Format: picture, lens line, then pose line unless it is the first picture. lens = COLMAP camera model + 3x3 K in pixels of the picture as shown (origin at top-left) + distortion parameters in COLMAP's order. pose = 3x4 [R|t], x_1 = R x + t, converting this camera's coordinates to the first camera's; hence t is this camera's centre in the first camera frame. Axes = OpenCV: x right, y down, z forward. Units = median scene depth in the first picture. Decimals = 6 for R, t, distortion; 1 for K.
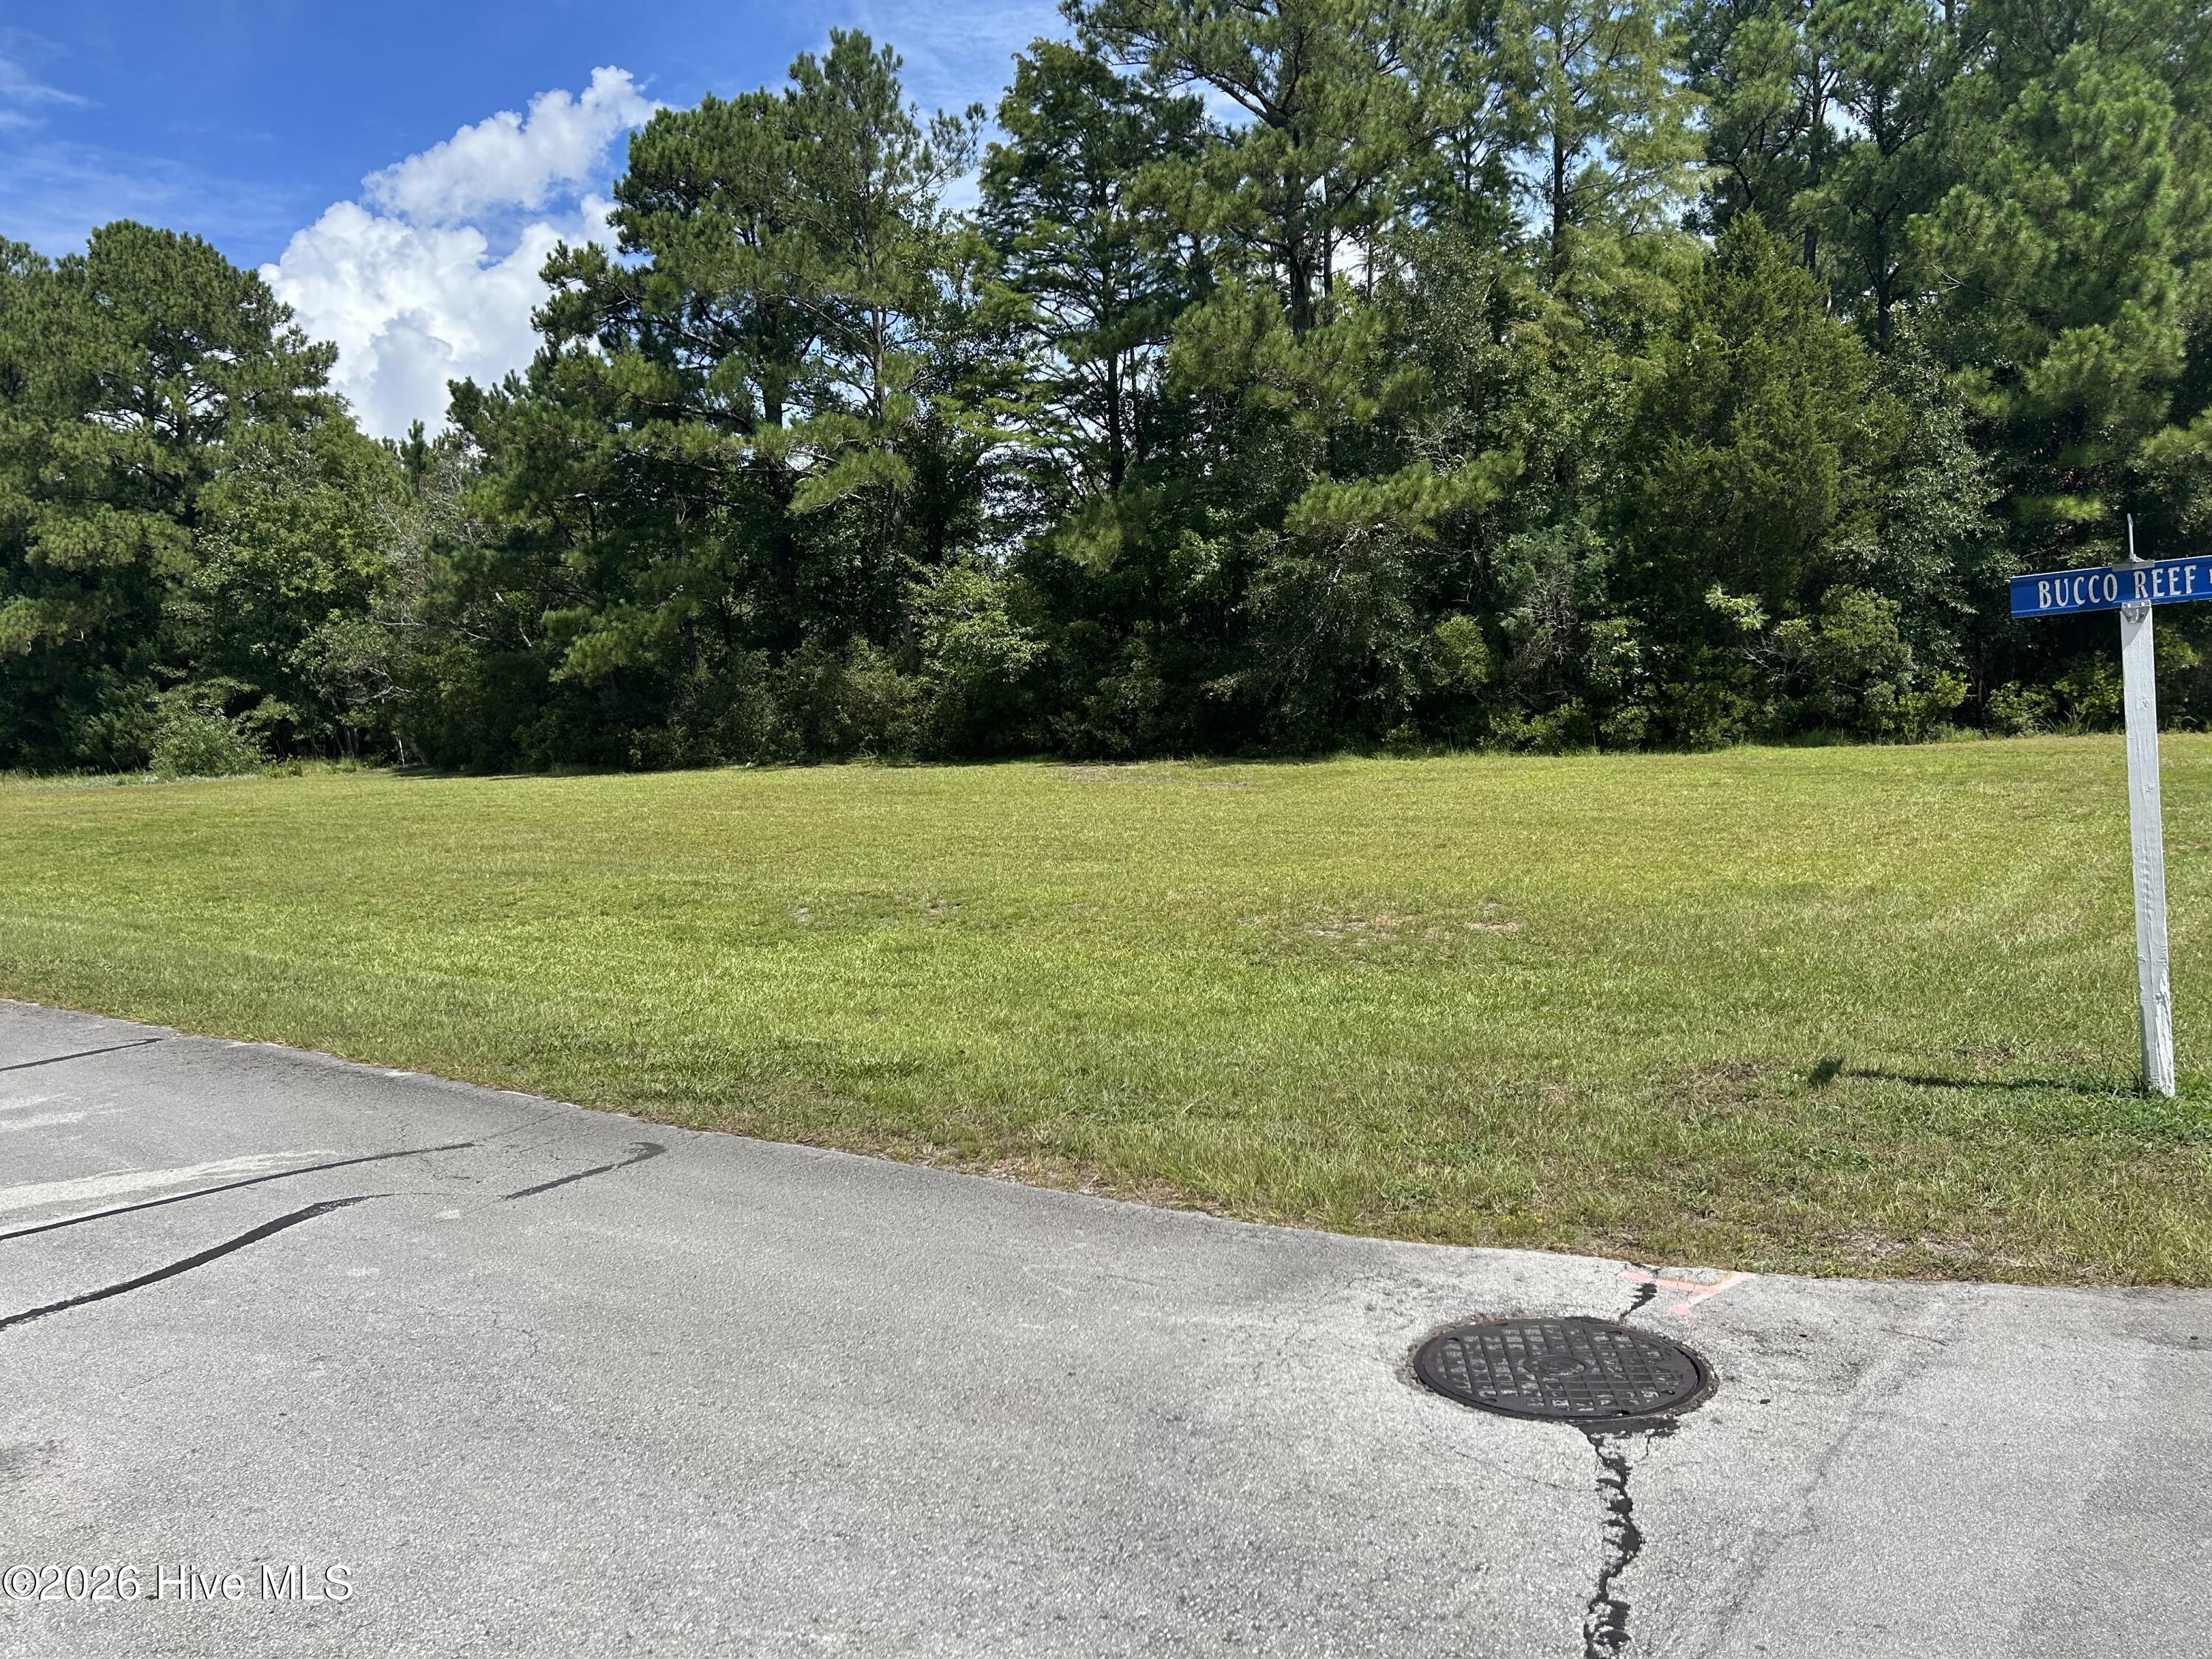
lens RADIAL K [[1646.8, 0, 1113.9], [0, 1646.8, 827.9], [0, 0, 1]] dist [0.043866, -0.041674]
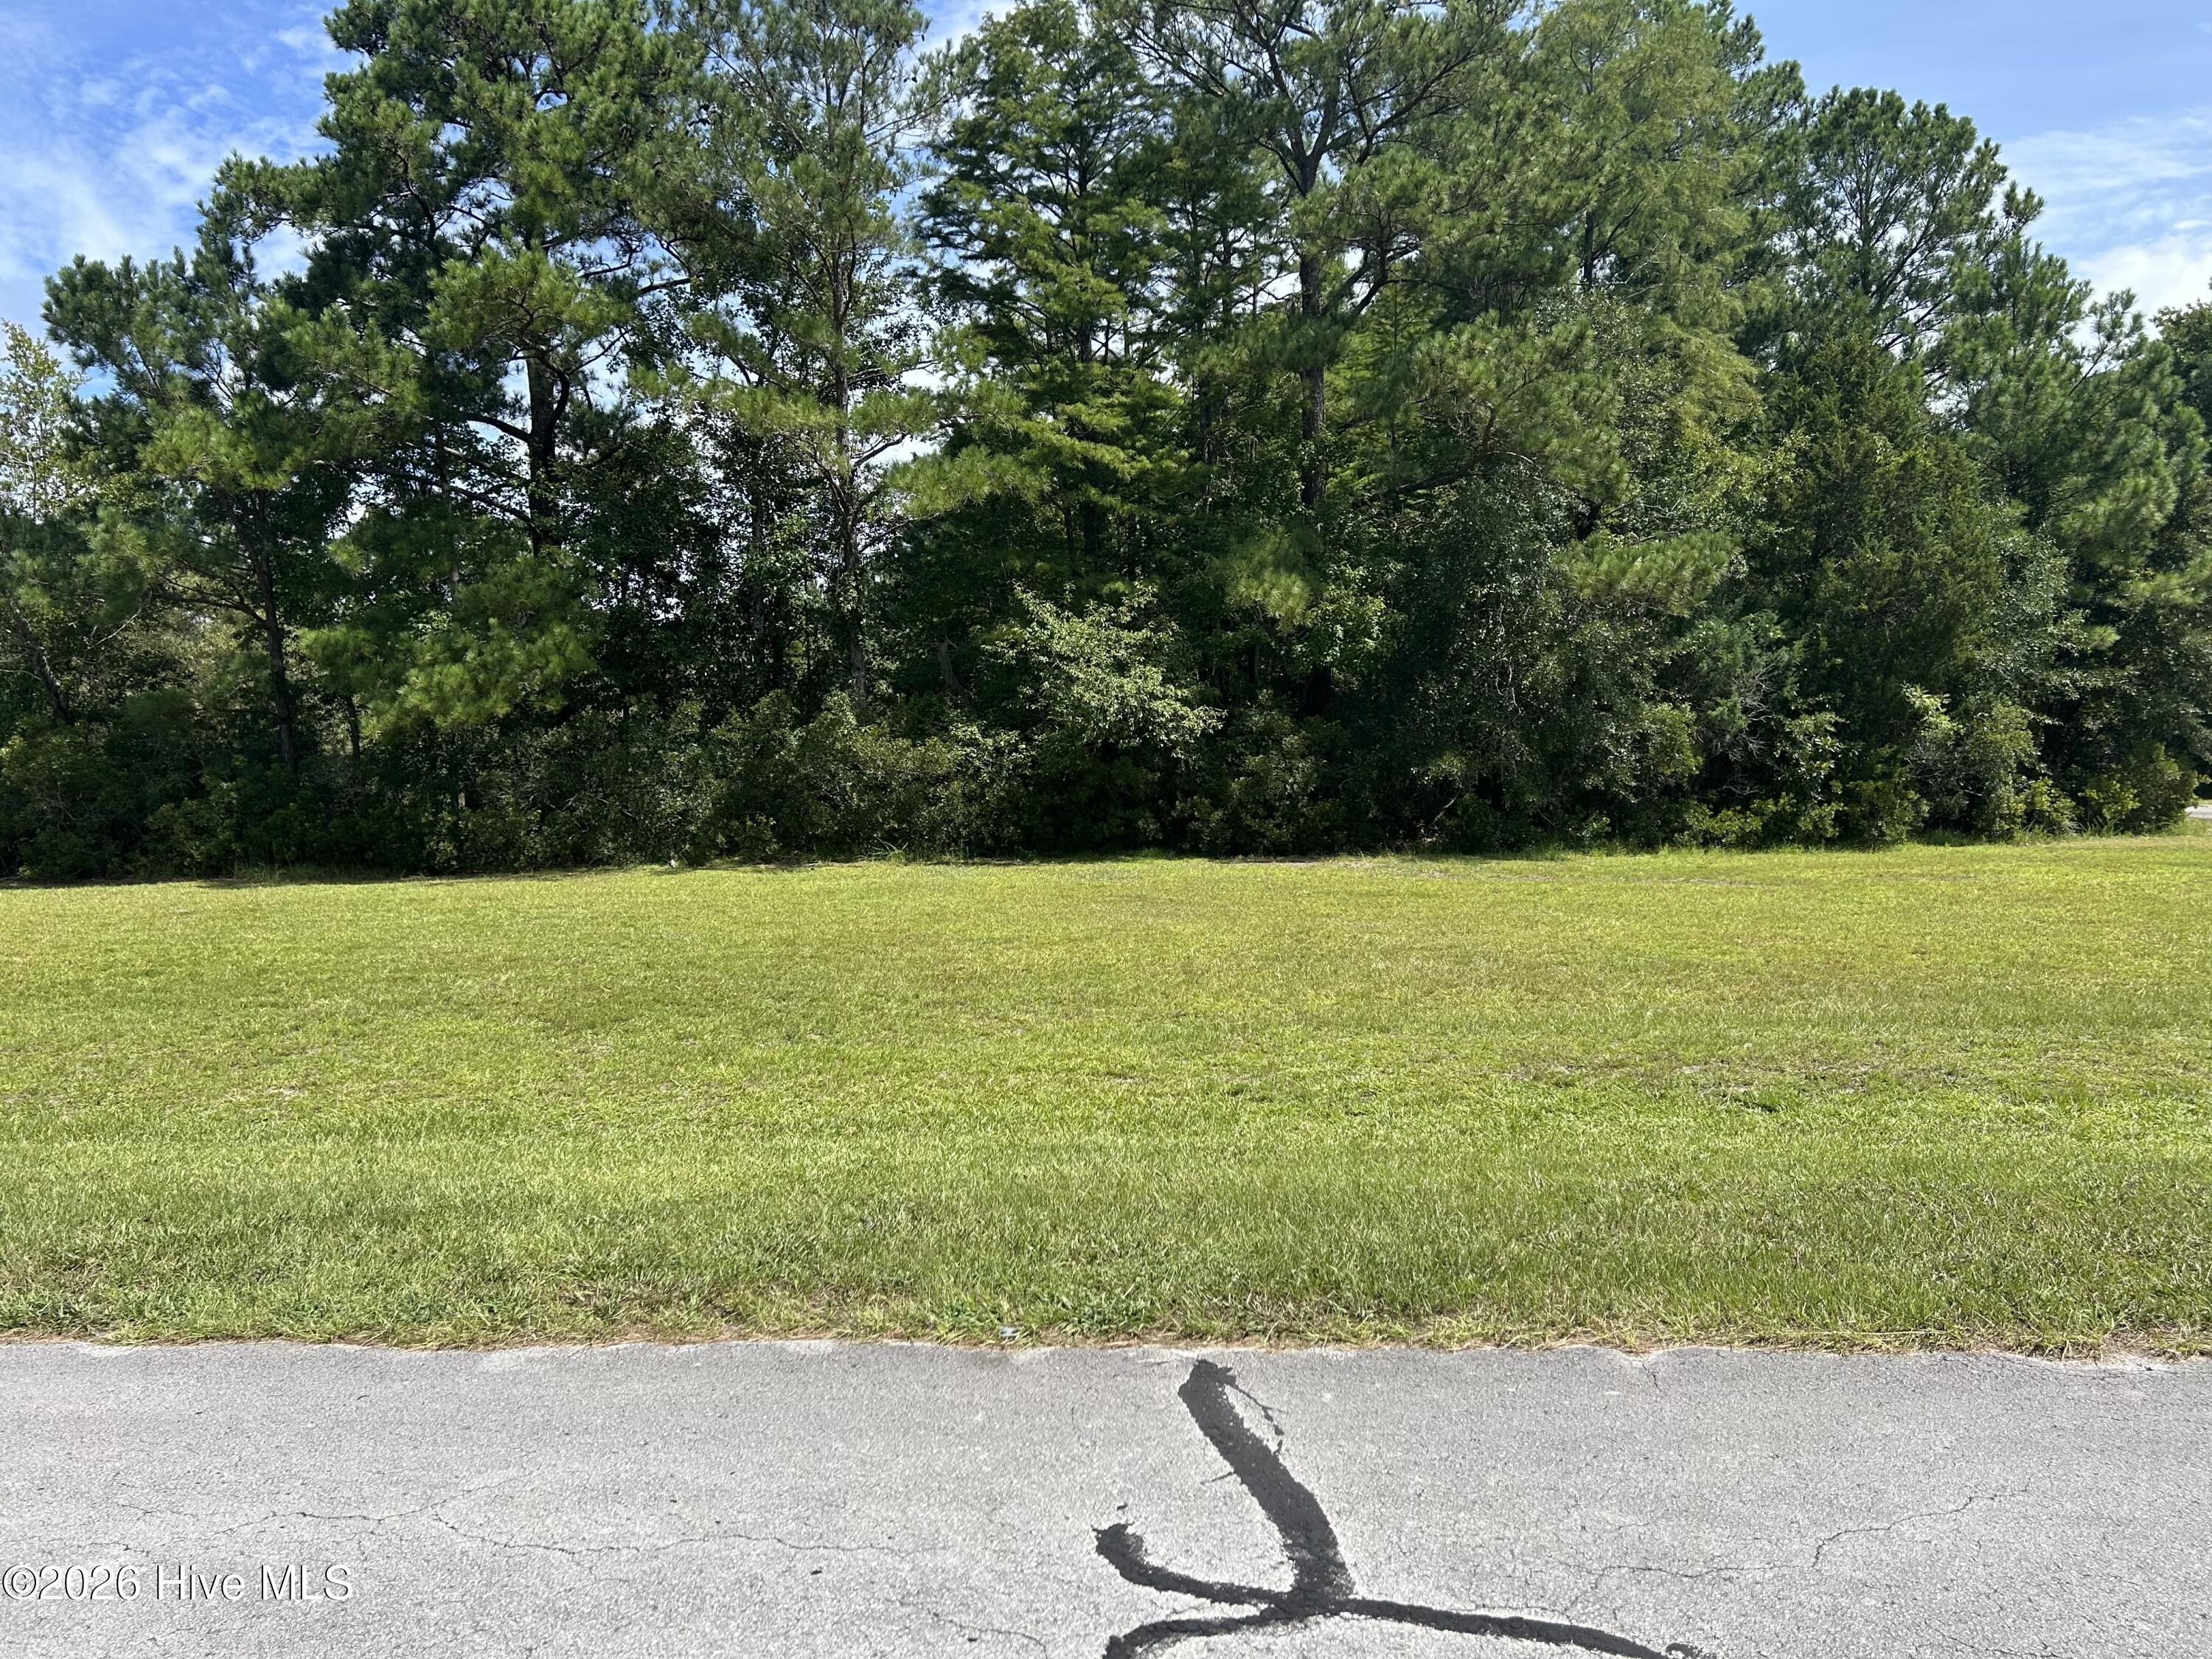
lens RADIAL K [[1646.8, 0, 1106.3], [0, 1646.8, 833.7], [0, 0, 1]] dist [0.043866, -0.041674]
pose [[0.842692, 0.011195, 0.538280, -0.596115], [0.023082, 0.998113, -0.056893, -0.009035], [-0.537901, 0.060368, 0.840844, 0.410228]]
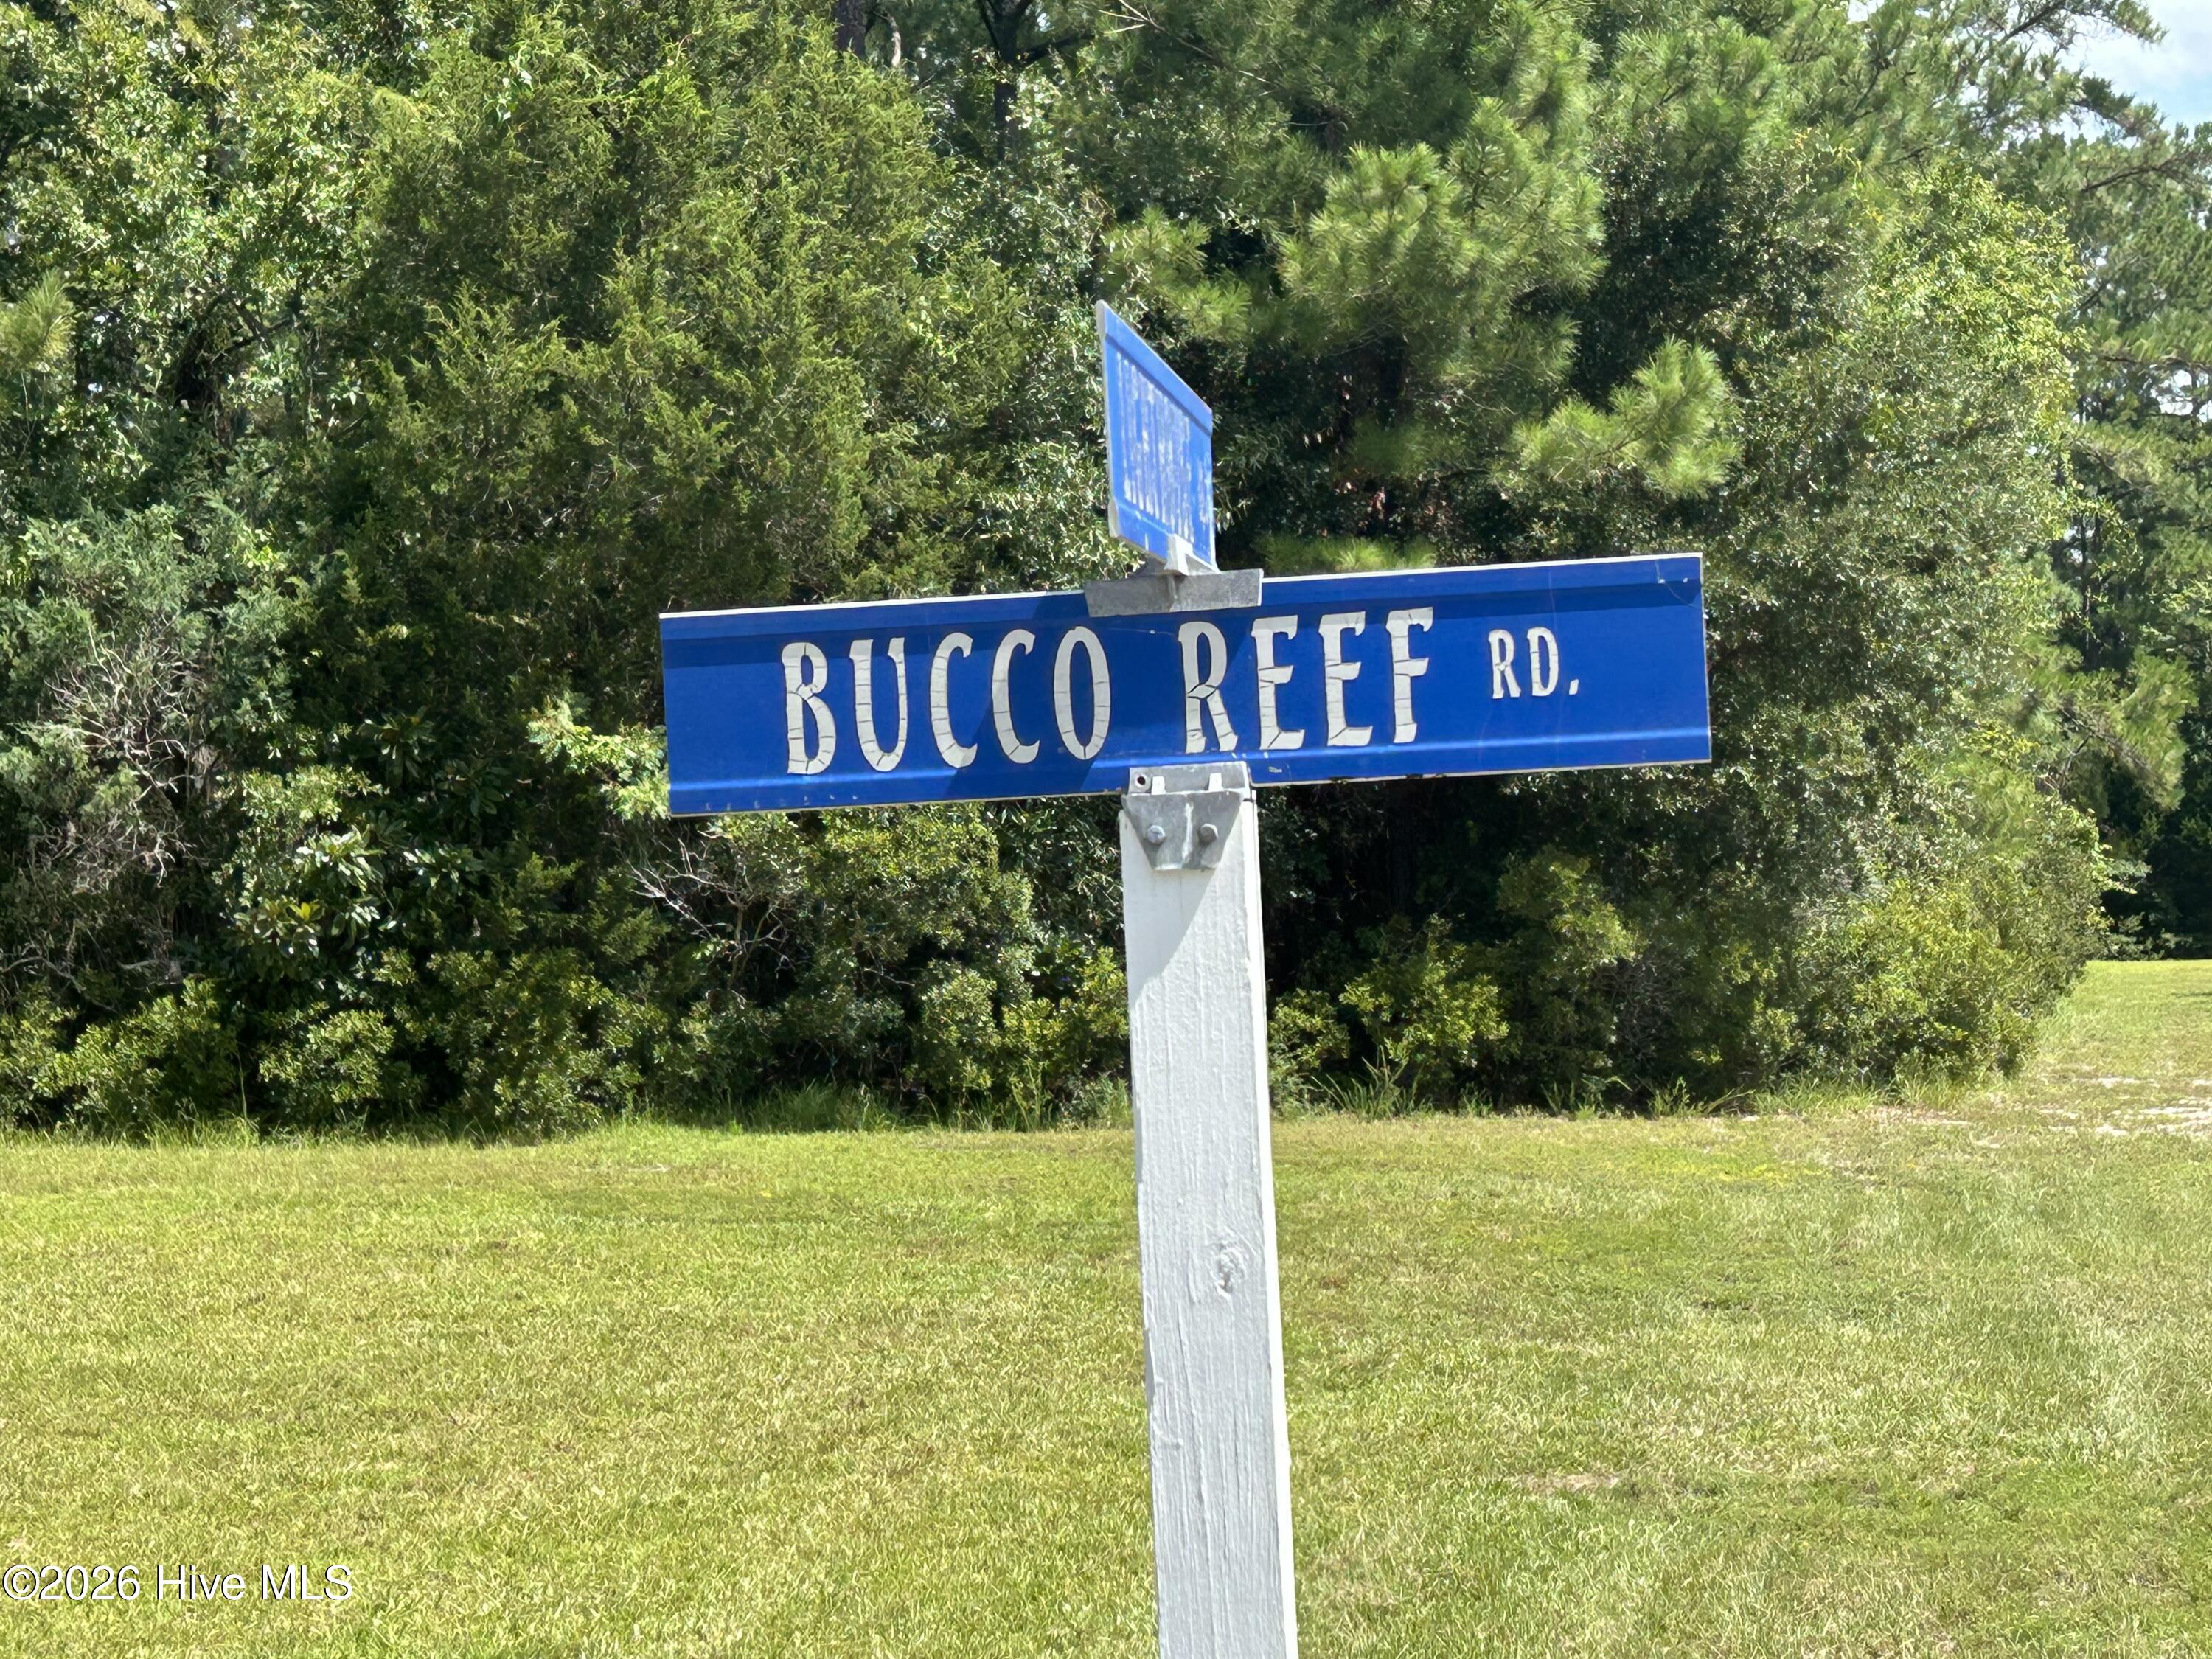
lens RADIAL K [[4168.3, 0, 1100.5], [0, 4168.3, 820.0], [0, 0, 1]] dist [0.236278, 0.000000]
pose [[0.902152, 0.051528, 0.428330, 0.064673], [-0.003595, 0.993705, -0.111970, -0.012130], [-0.431404, 0.099474, 0.896658, 0.091717]]
